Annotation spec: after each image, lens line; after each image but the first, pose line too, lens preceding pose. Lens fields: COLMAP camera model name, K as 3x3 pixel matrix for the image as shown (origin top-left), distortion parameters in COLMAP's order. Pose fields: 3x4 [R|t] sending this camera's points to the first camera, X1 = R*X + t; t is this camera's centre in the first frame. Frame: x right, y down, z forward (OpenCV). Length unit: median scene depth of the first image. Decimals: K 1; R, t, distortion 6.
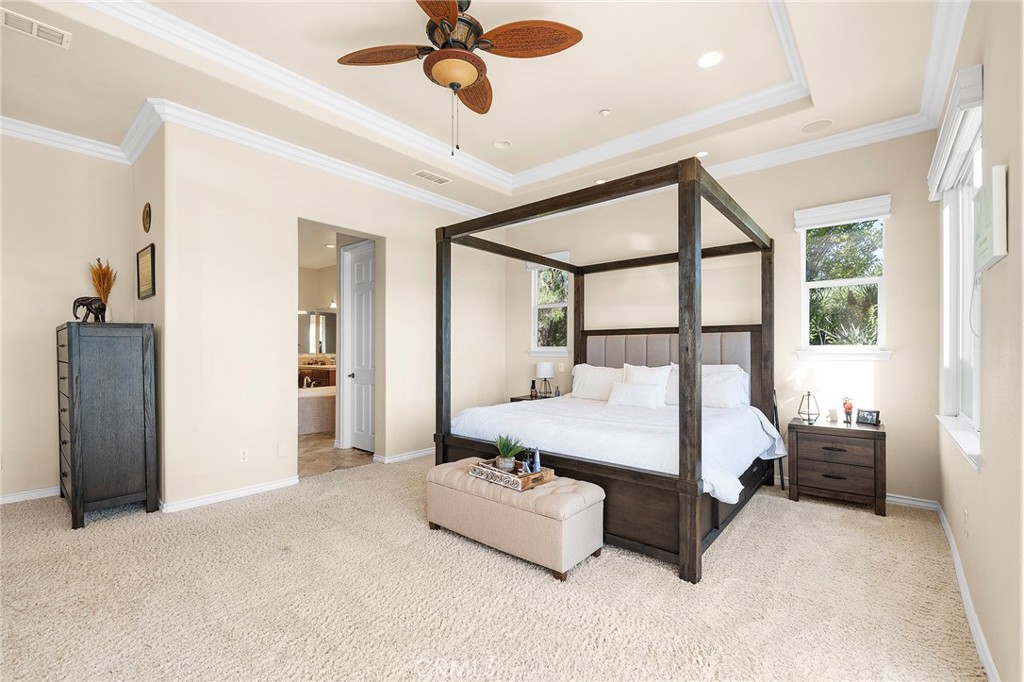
lens RADIAL K [[439.5, 0, 505.1], [0, 439.5, 347.7], [0, 0, 1]] dist [-0.001753, 0.001067]
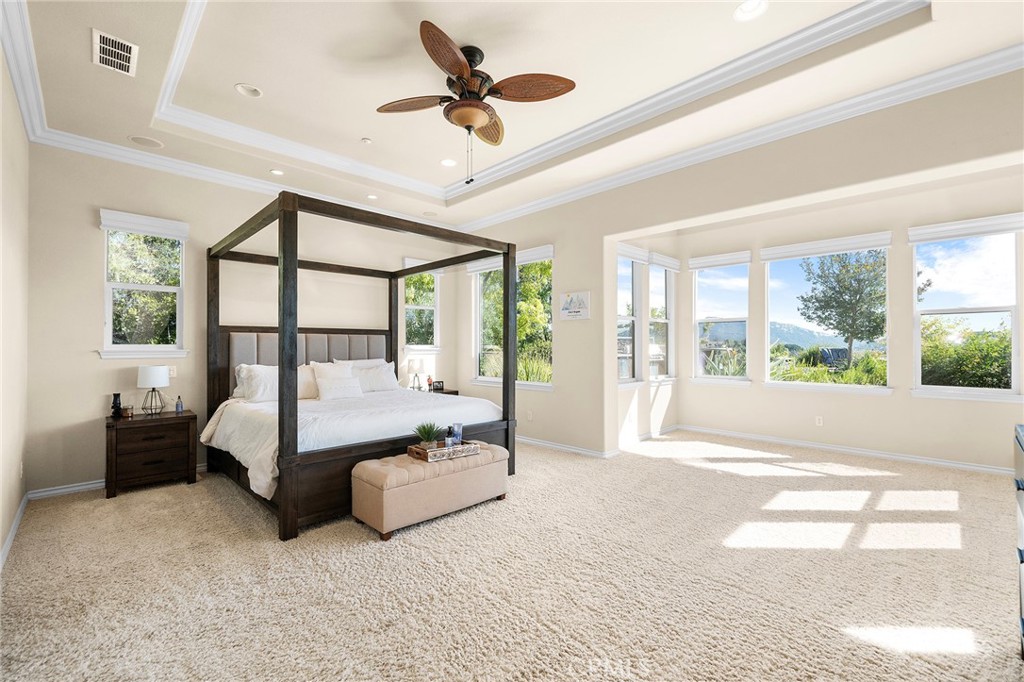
lens RADIAL K [[439.5, 0, 503.1], [0, 439.5, 343.1], [0, 0, 1]] dist [-0.001753, 0.001067]
pose [[0.081444, 0.010586, 0.996622, -0.840021], [-0.000339, 0.999944, -0.010593, 0.003725], [-0.996678, 0.000525, 0.081443, 0.526029]]
